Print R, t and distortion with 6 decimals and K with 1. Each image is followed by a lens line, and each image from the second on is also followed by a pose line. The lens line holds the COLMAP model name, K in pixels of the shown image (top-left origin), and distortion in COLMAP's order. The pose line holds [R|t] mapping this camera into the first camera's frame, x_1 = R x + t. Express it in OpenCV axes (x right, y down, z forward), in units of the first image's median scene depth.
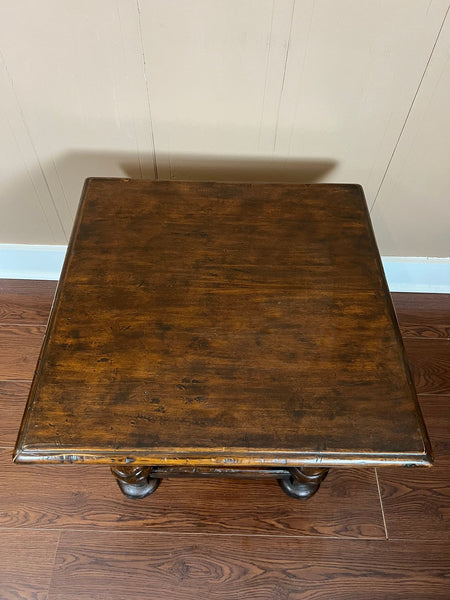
lens RADIAL K [[444.1, 0, 221.8], [0, 444.1, 300.3], [0, 0, 1]] dist [0.025363, -0.044606]
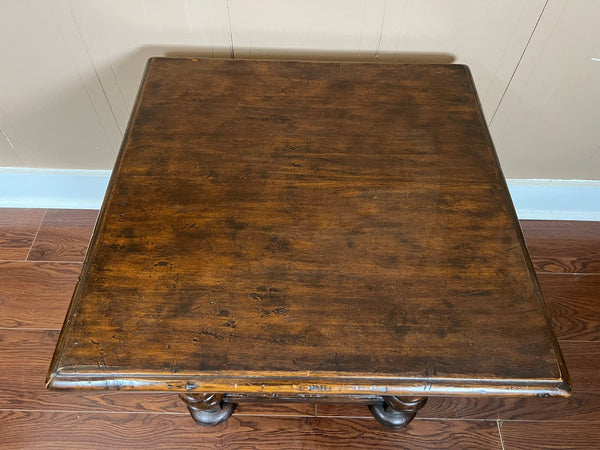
lens RADIAL K [[444.1, 0, 297.8], [0, 444.1, 224.9], [0, 0, 1]] dist [0.025363, -0.044606]
pose [[0.999864, 0.000759, -0.016450, -0.001514], [-0.000570, 0.999934, 0.011513, 0.050516], [0.016457, -0.011502, 0.999798, 0.176098]]
